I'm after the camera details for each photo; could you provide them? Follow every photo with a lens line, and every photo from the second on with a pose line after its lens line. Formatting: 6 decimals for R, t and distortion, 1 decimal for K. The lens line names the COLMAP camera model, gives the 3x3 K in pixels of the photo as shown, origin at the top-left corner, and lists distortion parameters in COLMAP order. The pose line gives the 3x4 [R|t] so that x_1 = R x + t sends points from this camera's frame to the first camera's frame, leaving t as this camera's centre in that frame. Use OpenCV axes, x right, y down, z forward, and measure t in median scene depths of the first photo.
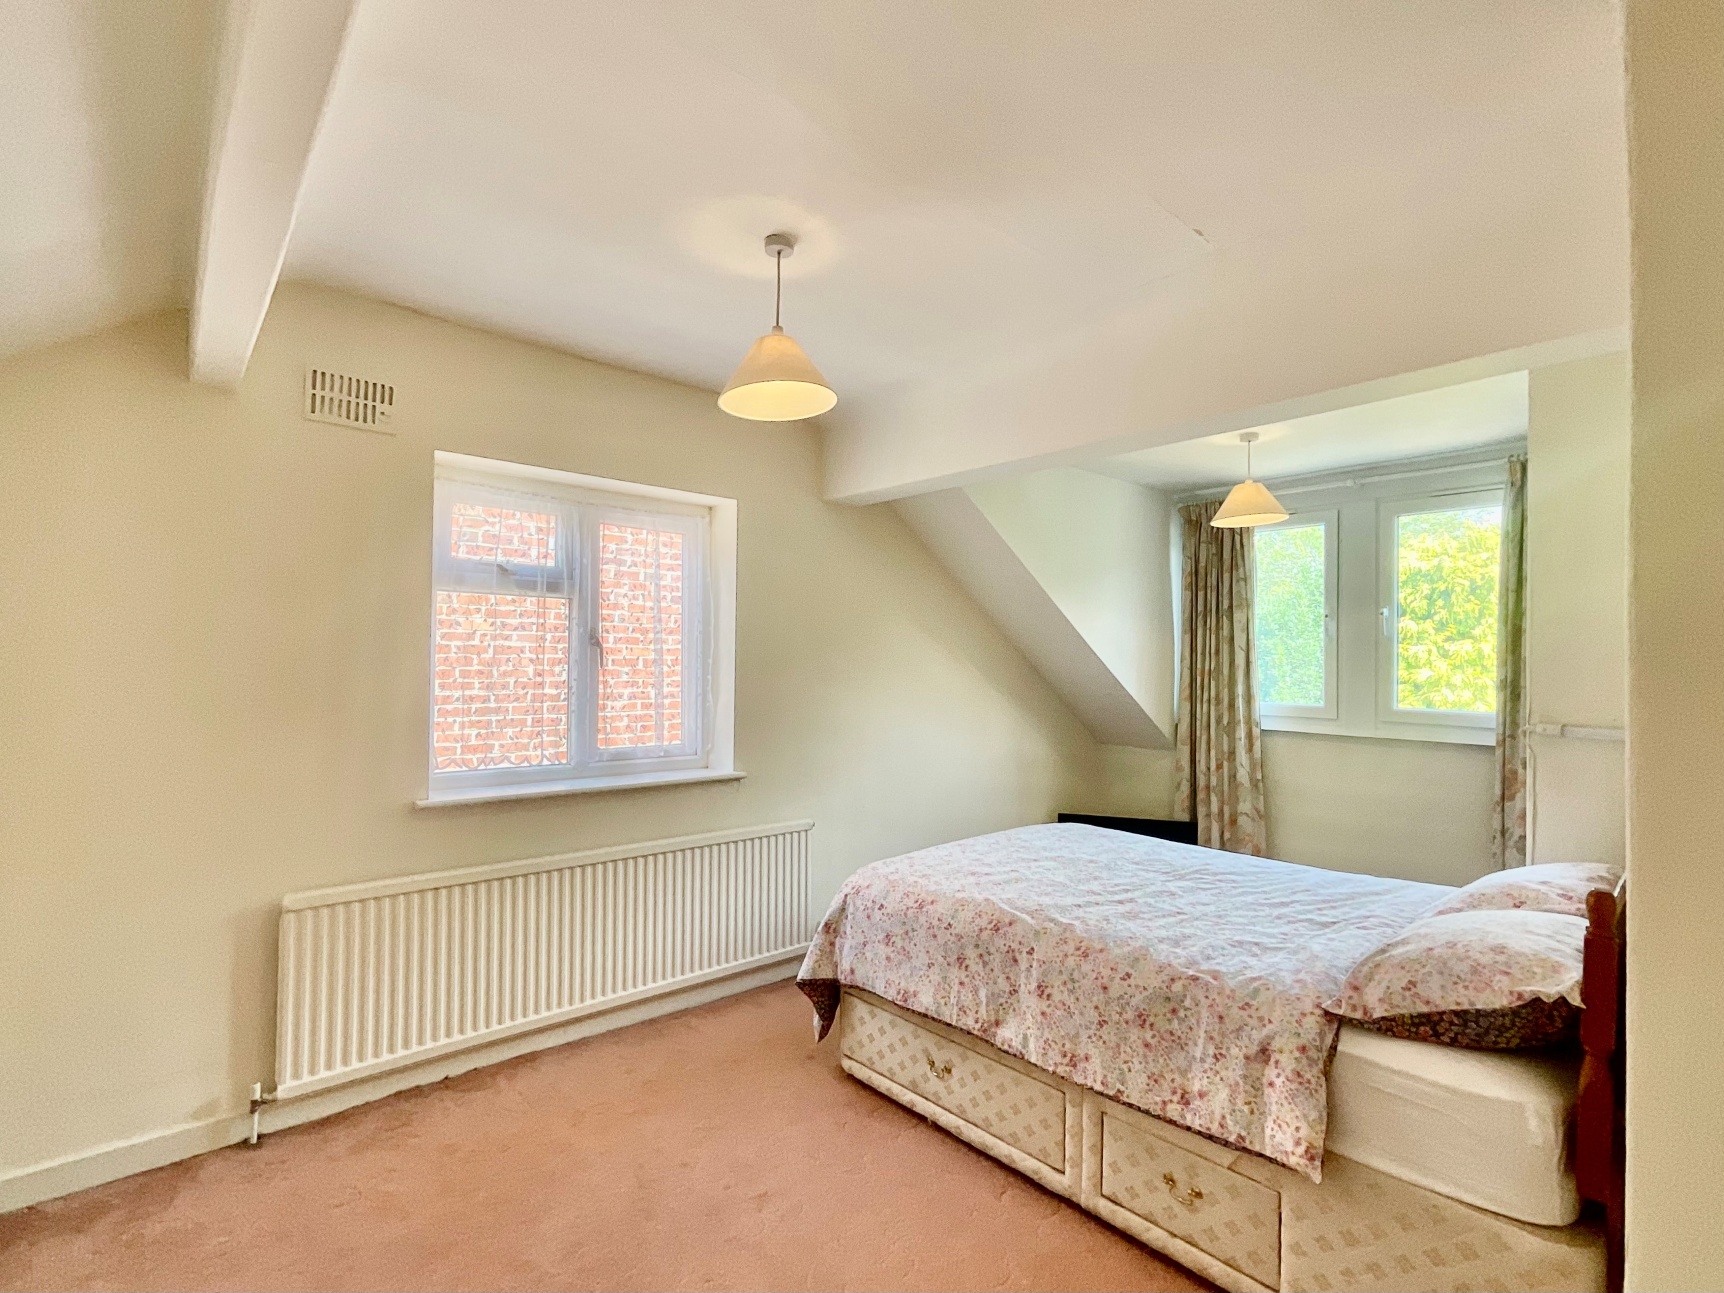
lens RADIAL K [[700.9, 0, 853.9], [0, 700.9, 654.6], [0, 0, 1]] dist [-0.002058, 0.001008]
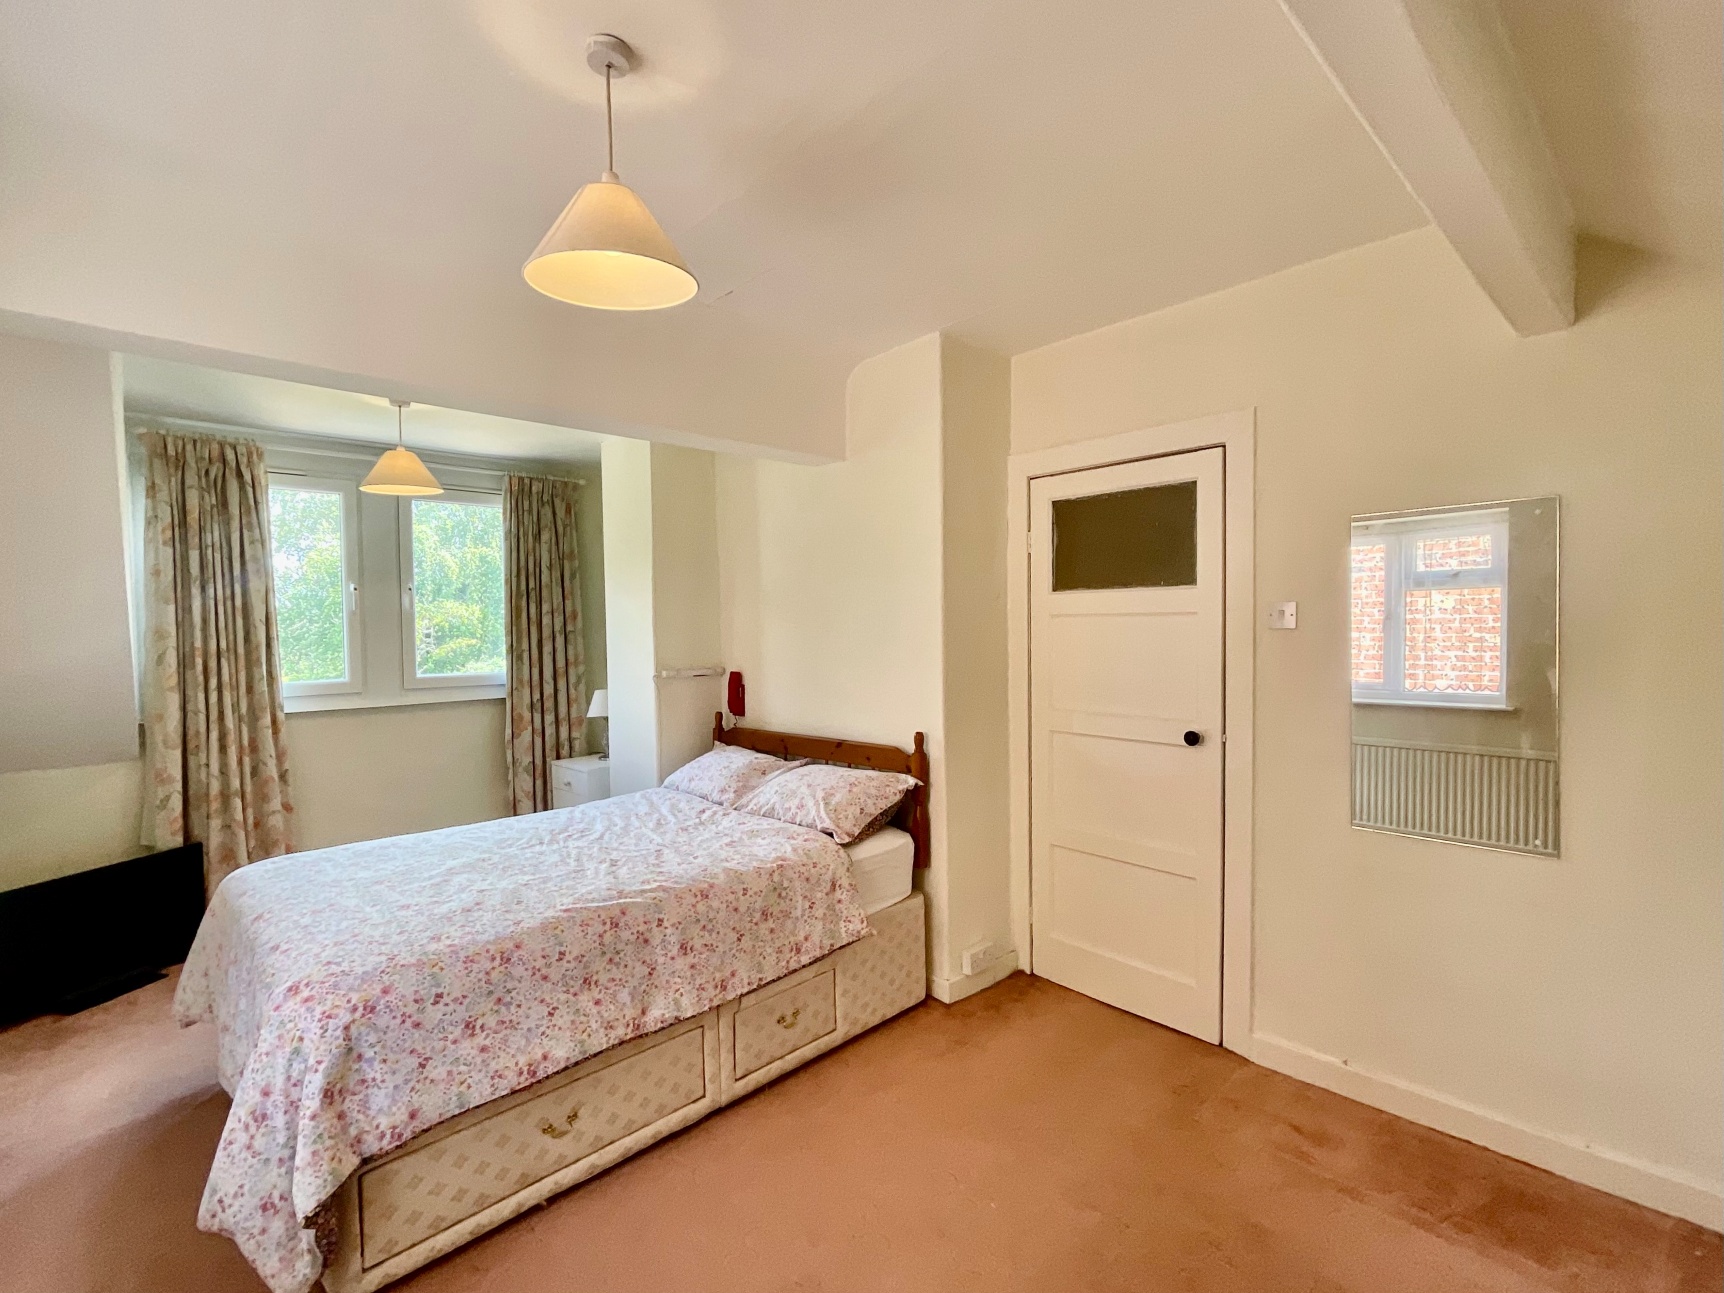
lens RADIAL K [[700.9, 0, 852.8], [0, 700.9, 653.2], [0, 0, 1]] dist [-0.002058, 0.001008]
pose [[0.098058, -0.051195, 0.993863, -0.677339], [0.011604, 0.998667, 0.050298, -0.015848], [-0.995113, 0.006601, 0.098521, 0.585617]]
